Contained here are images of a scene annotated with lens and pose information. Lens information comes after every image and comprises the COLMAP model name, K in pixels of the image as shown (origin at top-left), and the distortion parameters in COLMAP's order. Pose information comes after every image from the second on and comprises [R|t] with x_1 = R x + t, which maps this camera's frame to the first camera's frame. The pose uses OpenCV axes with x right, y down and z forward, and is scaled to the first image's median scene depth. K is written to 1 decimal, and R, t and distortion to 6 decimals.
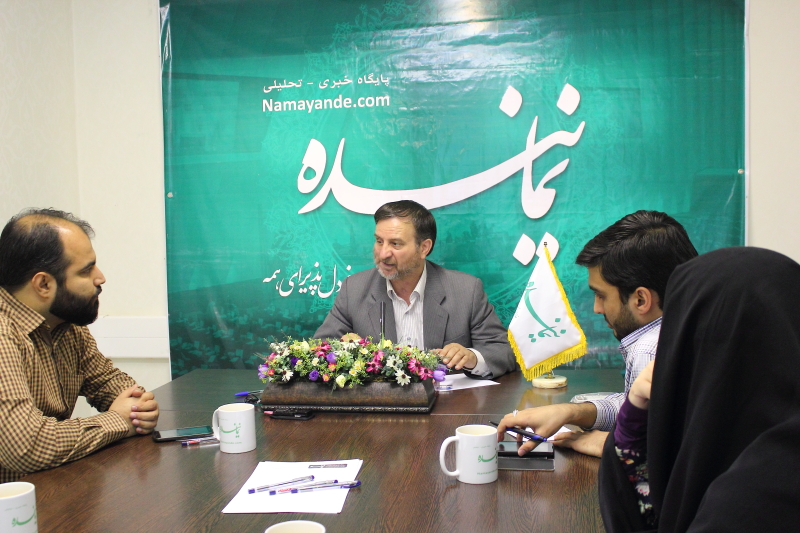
lens RADIAL K [[865.3, 0, 400.0], [0, 865.3, 266.5], [0, 0, 1]] dist [-0.094934, -0.006053]
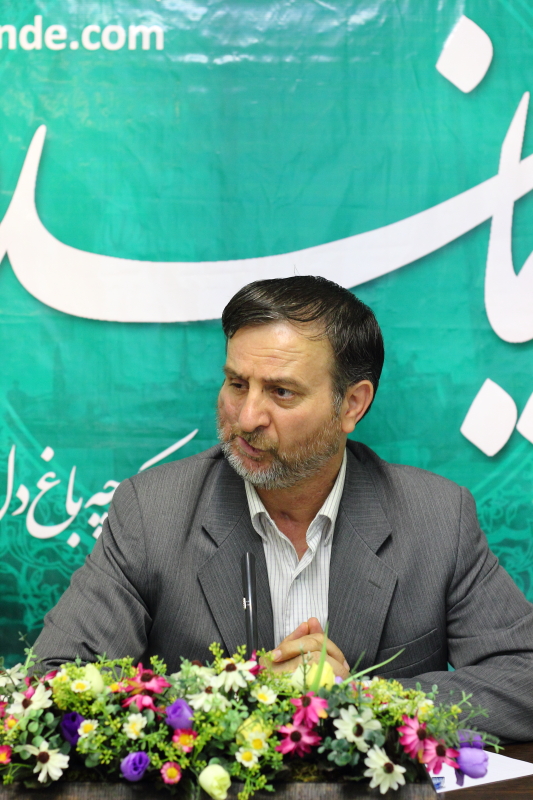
lens RADIAL K [[1894.6, 0, 281.3], [0, 1894.6, 400.6], [0, 0, 1]] dist [-0.040698, -0.487202]
pose [[0.985054, 0.024566, 0.170488, -0.108766], [-0.020440, 0.999455, -0.025918, -0.002753], [-0.171031, 0.022046, 0.985019, 0.139587]]
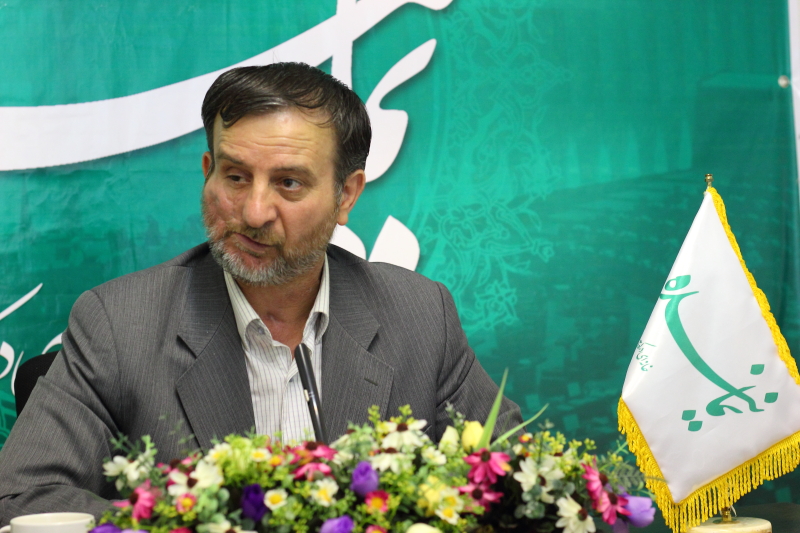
lens RADIAL K [[1876.1, 0, 400.0], [0, 1876.1, 266.5], [0, 0, 1]] dist [-0.109102, -0.124588]
pose [[0.877494, -0.003790, 0.479572, -0.255084], [0.042588, 0.996634, -0.070048, 0.047363], [-0.477692, 0.081890, 0.874702, 0.228444]]
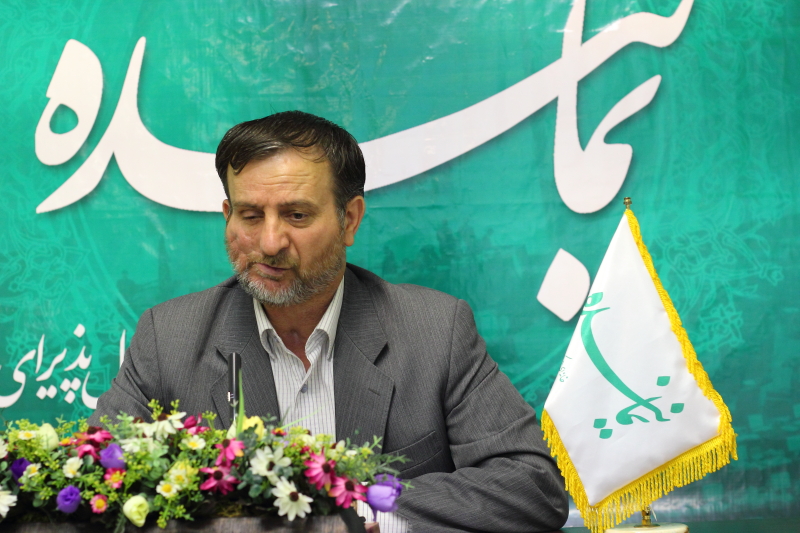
lens RADIAL K [[1876.1, 0, 400.0], [0, 1876.1, 266.5], [0, 0, 1]] dist [-0.109102, -0.124588]
pose [[0.997390, -0.007926, 0.071768, -0.005077], [0.015272, 0.994627, -0.102395, 0.067717], [-0.070571, 0.103224, 0.992151, 0.077001]]
